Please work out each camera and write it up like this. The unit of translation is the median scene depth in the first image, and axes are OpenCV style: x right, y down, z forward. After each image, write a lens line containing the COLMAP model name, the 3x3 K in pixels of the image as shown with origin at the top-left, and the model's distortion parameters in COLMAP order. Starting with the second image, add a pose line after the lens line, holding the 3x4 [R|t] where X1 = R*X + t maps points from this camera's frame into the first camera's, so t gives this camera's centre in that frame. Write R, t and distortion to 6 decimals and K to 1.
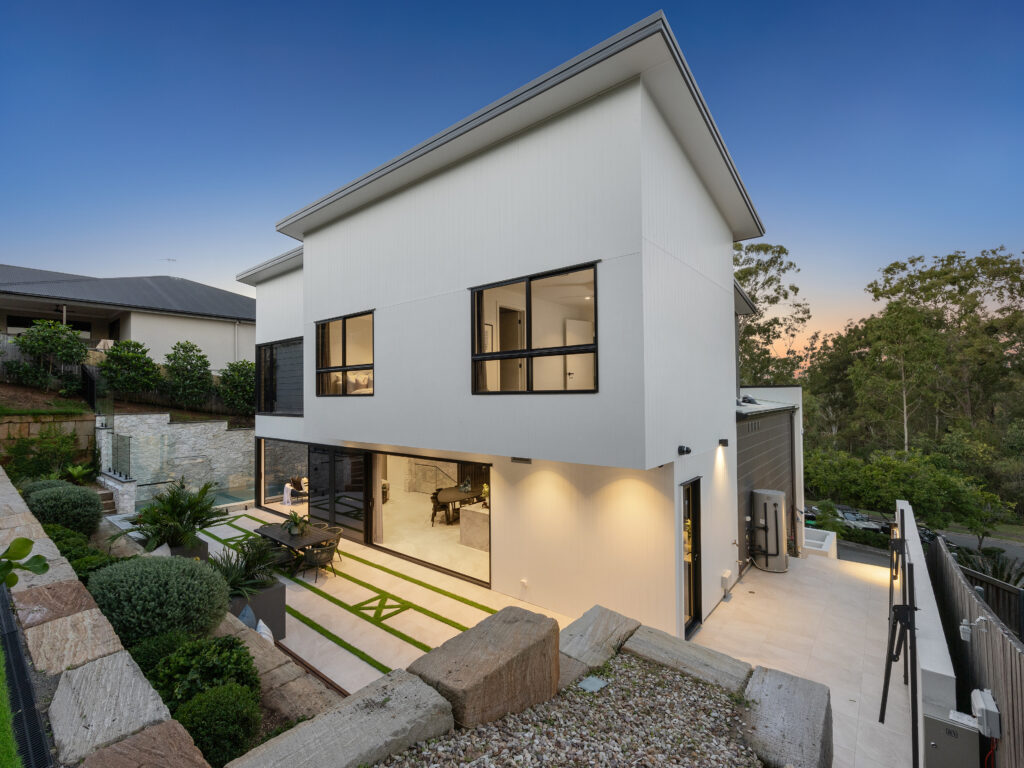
lens RADIAL K [[458.2, 0, 512.0], [0, 458.2, 384.0], [0, 0, 1]] dist [0.000300, -0.000050]
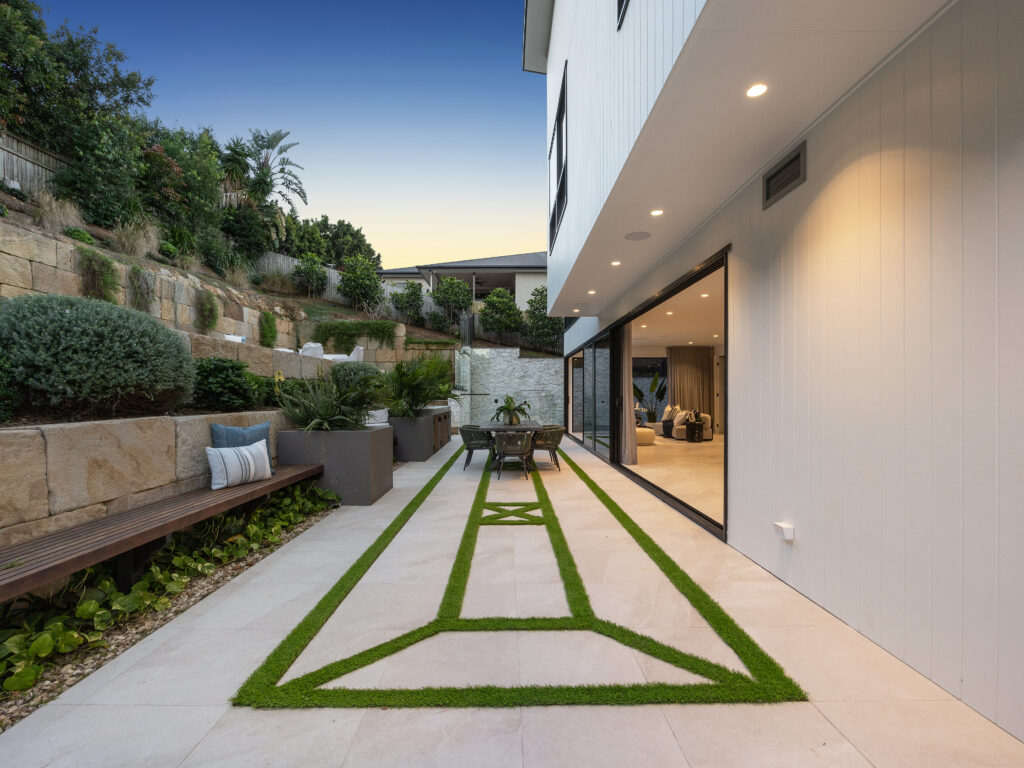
lens RADIAL K [[467.0, 0, 514.4], [0, 467.0, 393.8], [0, 0, 1]] dist [-0.001020, -0.000080]
pose [[0.644273, 0.004870, -0.764780, 0.097968], [0.014038, 0.999736, 0.018192, 0.185839], [0.764667, -0.022456, 0.644034, 0.354748]]
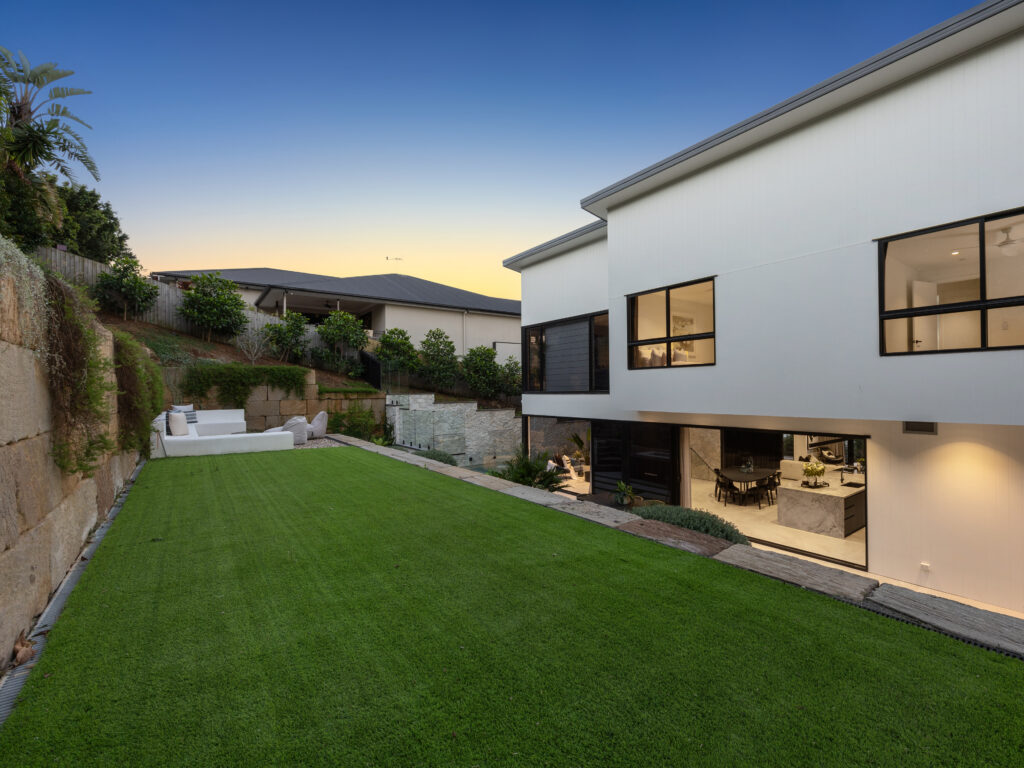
lens RADIAL K [[458.8, 0, 563.8], [0, 458.8, 384.8], [0, 0, 1]] dist [-0.000706, 0.000107]
pose [[0.980790, -0.003293, -0.195041, -0.285964], [0.006519, 0.999852, 0.015901, 0.033350], [0.194960, -0.016867, 0.980666, -0.011088]]
